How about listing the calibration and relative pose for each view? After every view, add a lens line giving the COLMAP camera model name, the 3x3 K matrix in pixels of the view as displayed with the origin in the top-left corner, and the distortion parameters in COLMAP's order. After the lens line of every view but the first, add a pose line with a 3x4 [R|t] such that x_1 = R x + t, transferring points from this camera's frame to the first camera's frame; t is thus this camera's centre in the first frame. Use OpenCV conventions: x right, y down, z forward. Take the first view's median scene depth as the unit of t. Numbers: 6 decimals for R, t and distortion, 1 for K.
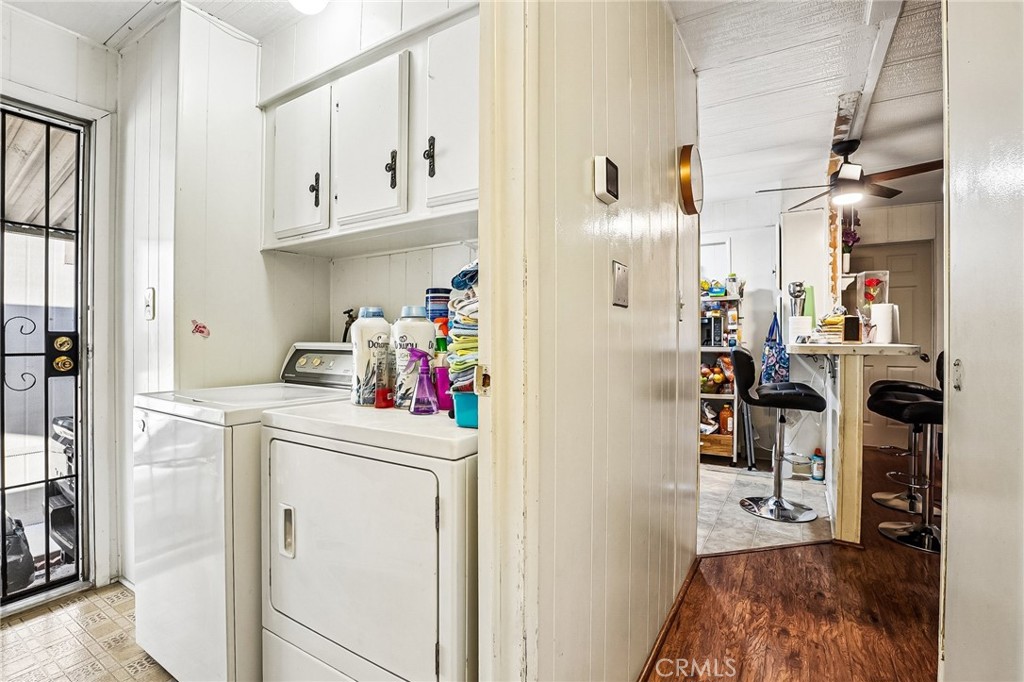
lens RADIAL K [[484.3, 0, 510.1], [0, 484.3, 332.8], [0, 0, 1]] dist [-0.053919, 0.020757]
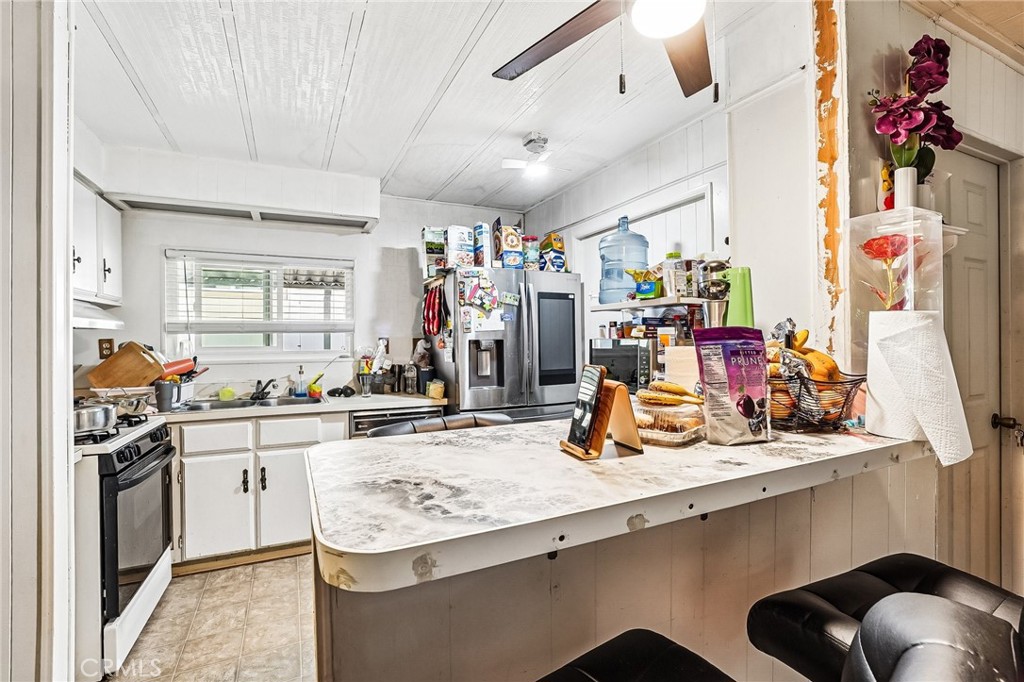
lens RADIAL K [[484.3, 0, 510.1], [0, 484.3, 332.8], [0, 0, 1]] dist [-0.053919, 0.020757]
pose [[0.843287, -0.007025, -0.537418, 0.751005], [0.008369, 0.999965, 0.000059, -0.049838], [0.537399, -0.004548, 0.843316, 0.610874]]
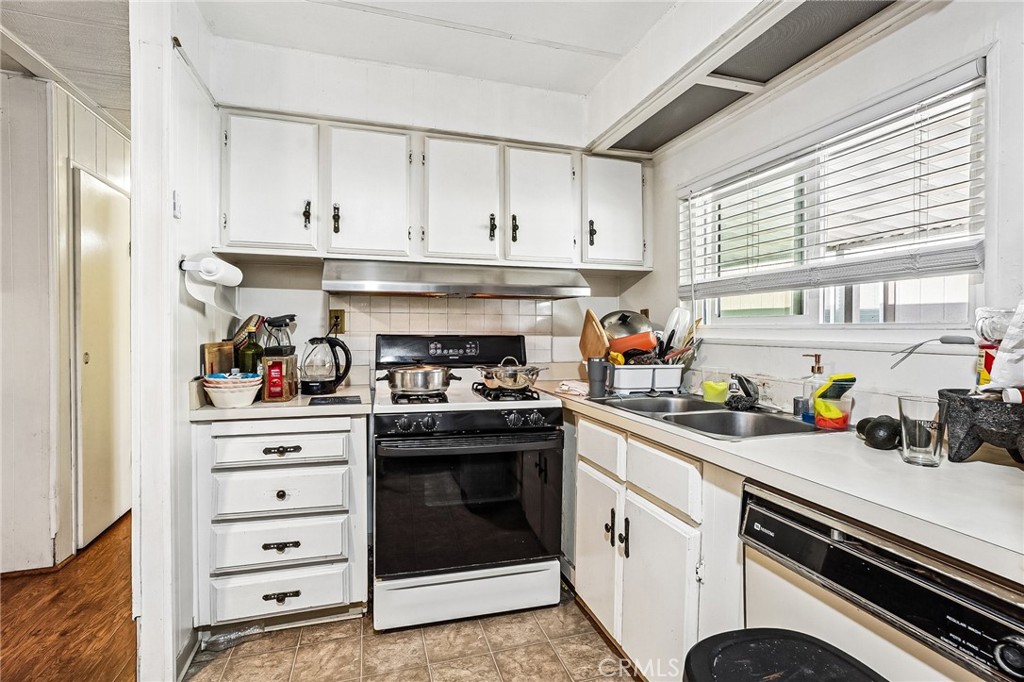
lens RADIAL K [[474.1, 0, 511.6], [0, 474.1, 332.5], [0, 0, 1]] dist [-0.048294, 0.025212]
pose [[-0.654000, 0.006635, -0.756465, 0.380817], [0.004973, 0.999978, 0.004471, -0.009786], [0.756478, -0.000837, -0.654019, 1.288260]]
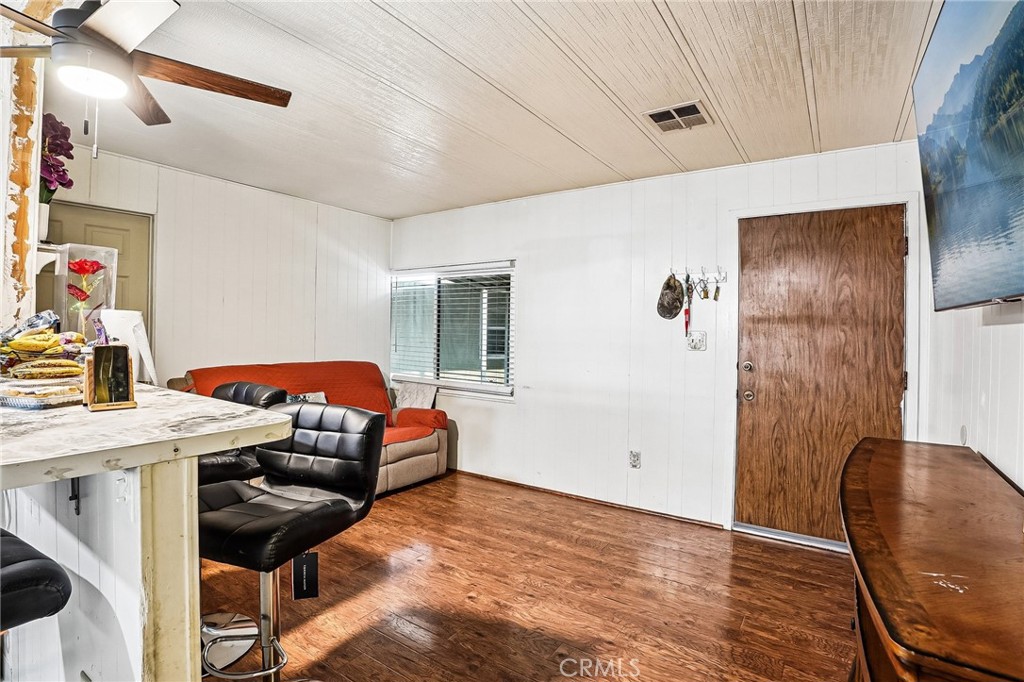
lens RADIAL K [[489.8, 0, 536.5], [0, 489.8, 327.8], [0, 0, 1]] dist [-0.083489, 0.022398]
pose [[0.014736, 0.003363, 0.999886, 0.260829], [-0.019819, 0.999799, -0.003070, -0.049177], [-0.999695, -0.019772, 0.014800, 0.526332]]
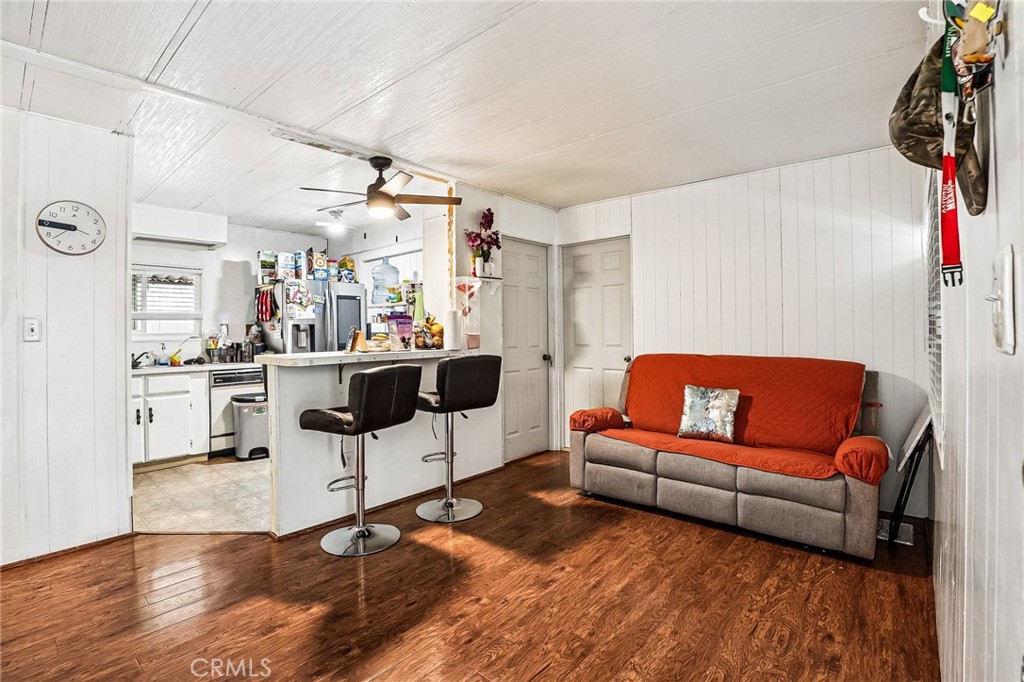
lens RADIAL K [[479.5, 0, 510.6], [0, 479.5, 323.2], [0, 0, 1]] dist [-0.074487, 0.017888]
pose [[0.986944, -0.009684, -0.160771, 1.090130], [0.009604, 0.999953, -0.001270, -0.031960], [0.160775, -0.000290, 0.986991, 0.013015]]
